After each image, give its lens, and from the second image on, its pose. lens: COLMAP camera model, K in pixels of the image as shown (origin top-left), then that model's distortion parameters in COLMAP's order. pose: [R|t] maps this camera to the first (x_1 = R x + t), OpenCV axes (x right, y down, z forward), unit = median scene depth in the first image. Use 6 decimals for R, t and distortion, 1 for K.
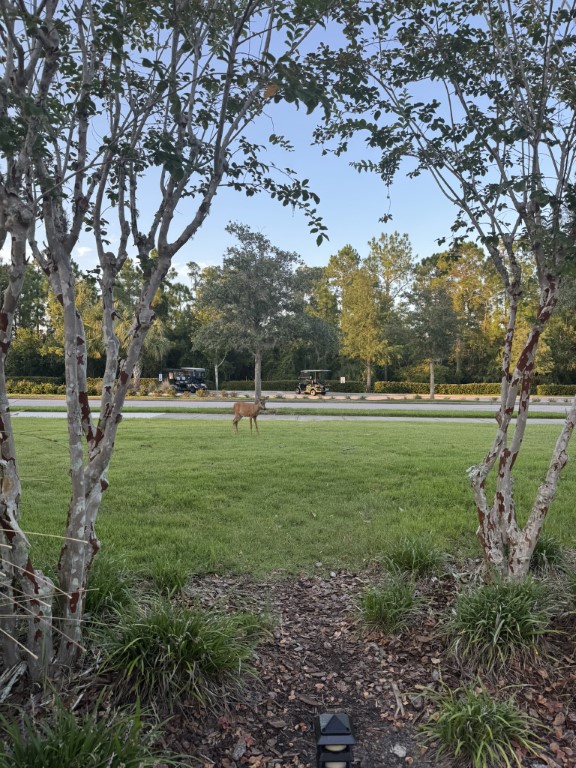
lens RADIAL K [[530.8, 0, 288.0], [0, 530.8, 384.0], [0, 0, 1]] dist [0.184002, -0.370172]
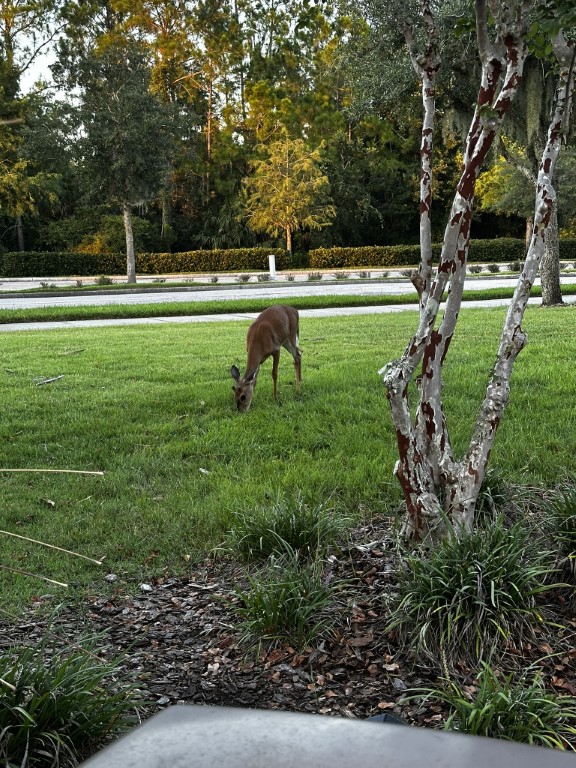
lens RADIAL K [[1119.3, 0, 288.0], [0, 1119.3, 384.0], [0, 0, 1]] dist [0.142966, -0.223824]
pose [[0.906409, -0.082881, 0.414190, -0.229391], [0.037269, 0.992429, 0.117028, 0.021542], [-0.420754, -0.090639, 0.902636, -0.060005]]
